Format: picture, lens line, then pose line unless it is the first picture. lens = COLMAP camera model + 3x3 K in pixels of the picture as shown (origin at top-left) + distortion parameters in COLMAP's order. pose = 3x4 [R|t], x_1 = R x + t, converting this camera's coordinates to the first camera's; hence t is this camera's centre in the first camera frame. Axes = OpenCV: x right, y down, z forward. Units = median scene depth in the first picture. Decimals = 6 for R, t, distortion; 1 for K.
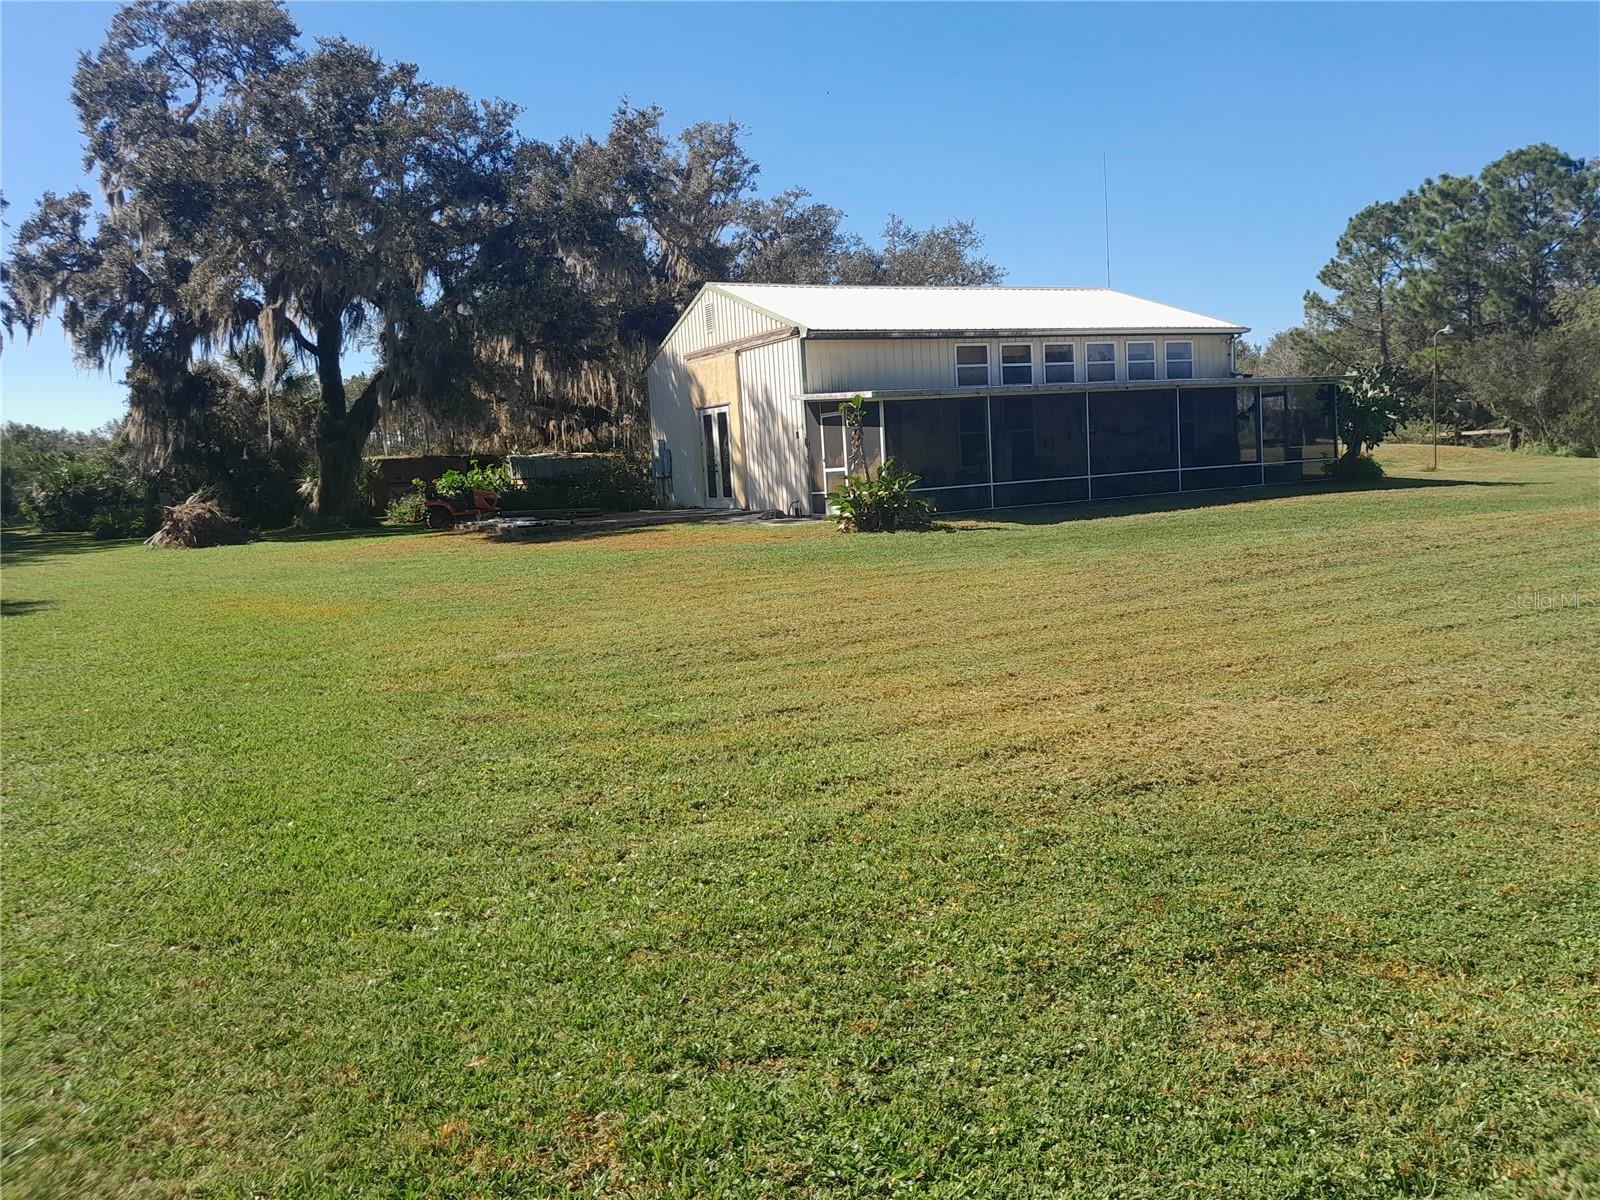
lens RADIAL K [[1336.7, 0, 793.3], [0, 1336.7, 610.8], [0, 0, 1]] dist [0.067640, -0.061151]
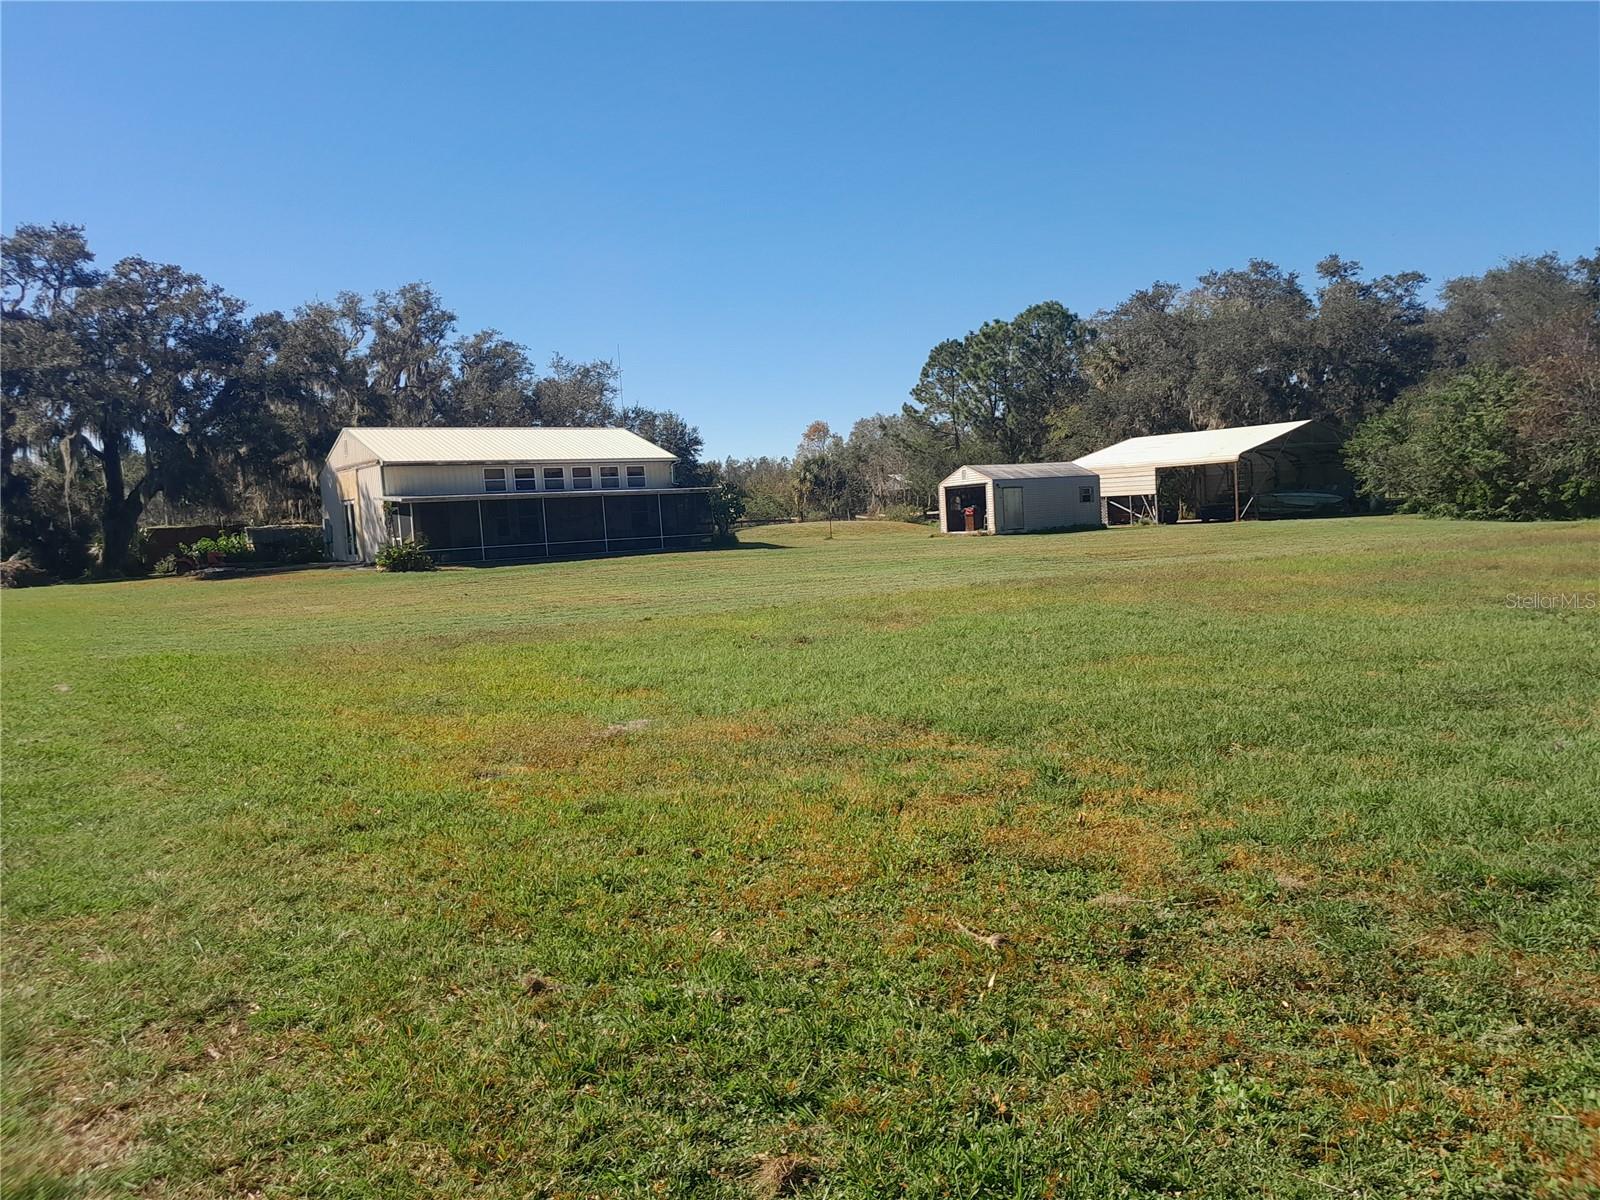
lens RADIAL K [[1336.7, 0, 803.6], [0, 1336.7, 596.4], [0, 0, 1]] dist [0.067640, -0.061151]
pose [[0.992594, -0.007151, 0.121266, 0.246428], [0.013800, 0.998441, -0.054081, 0.054313], [-0.120690, 0.055354, 0.991146, -0.603643]]
